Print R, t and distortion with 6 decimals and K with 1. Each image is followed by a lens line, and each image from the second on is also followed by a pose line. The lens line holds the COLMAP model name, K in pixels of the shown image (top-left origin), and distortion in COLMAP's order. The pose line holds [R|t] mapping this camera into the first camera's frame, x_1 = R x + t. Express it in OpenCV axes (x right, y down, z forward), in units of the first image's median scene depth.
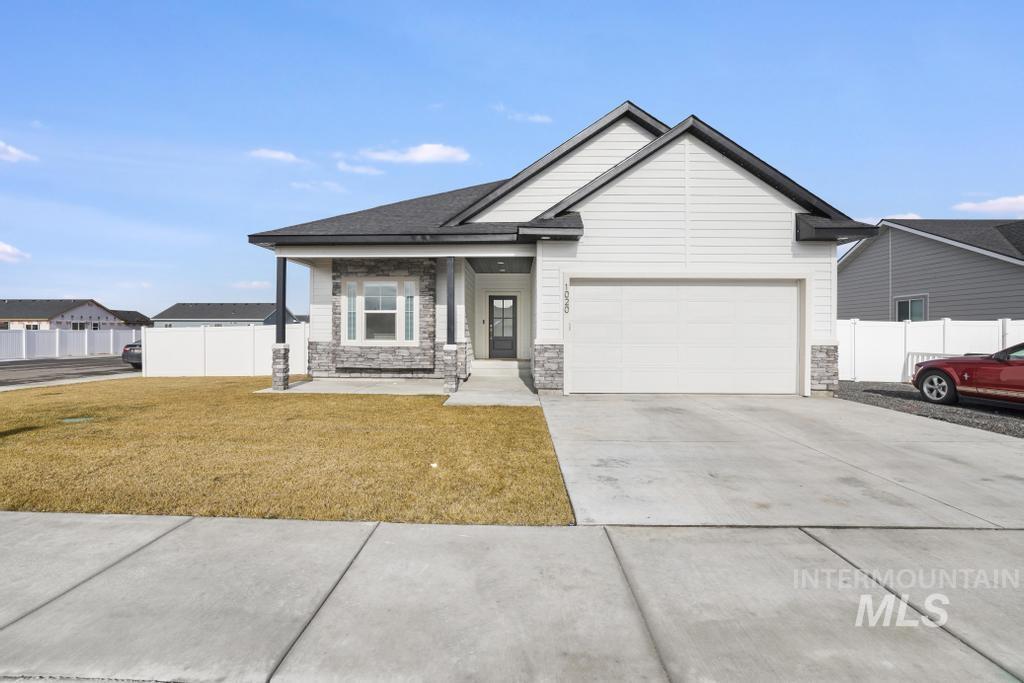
lens RADIAL K [[431.3, 0, 518.9], [0, 431.3, 335.7], [0, 0, 1]] dist [-0.023399, 0.000353]
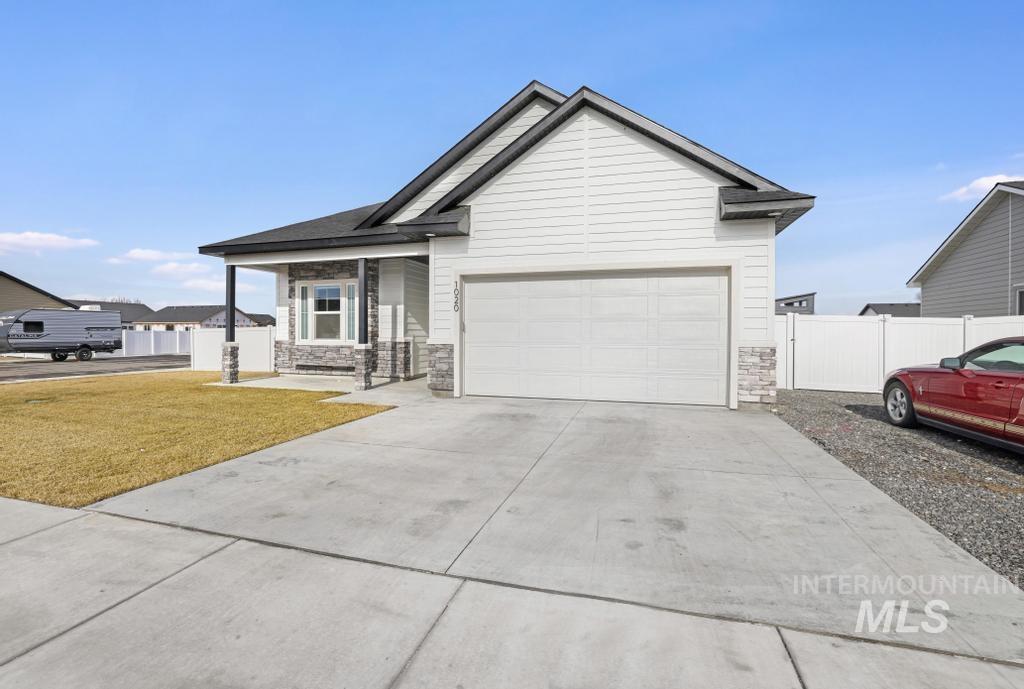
lens RADIAL K [[447.0, 0, 539.7], [0, 447.0, 337.8], [0, 0, 1]] dist [-0.019594, -0.000220]
pose [[0.969208, 0.001956, -0.246234, 0.505802], [-0.001319, 0.999995, 0.002750, 0.002818], [0.246238, -0.002340, 0.969207, 0.075013]]
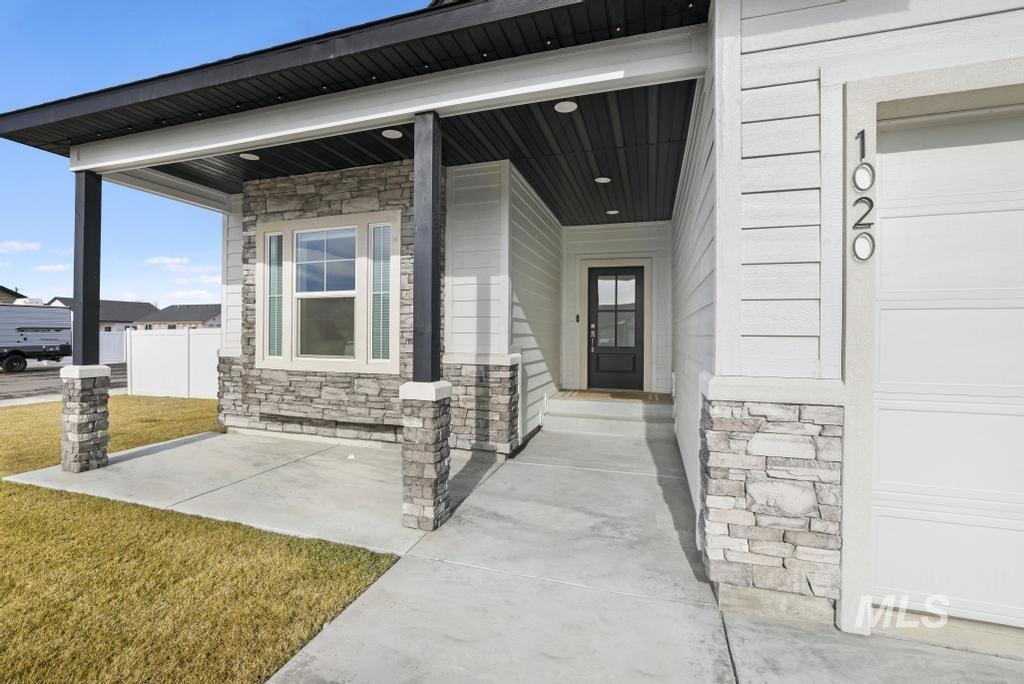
lens RADIAL K [[431.3, 0, 518.9], [0, 431.3, 336.2], [0, 0, 1]] dist [-0.023399, 0.000353]
pose [[0.955859, 0.004156, -0.293798, 0.005946], [-0.005179, 0.999983, -0.002705, -0.013340], [0.293782, 0.004108, 0.955864, 0.699591]]
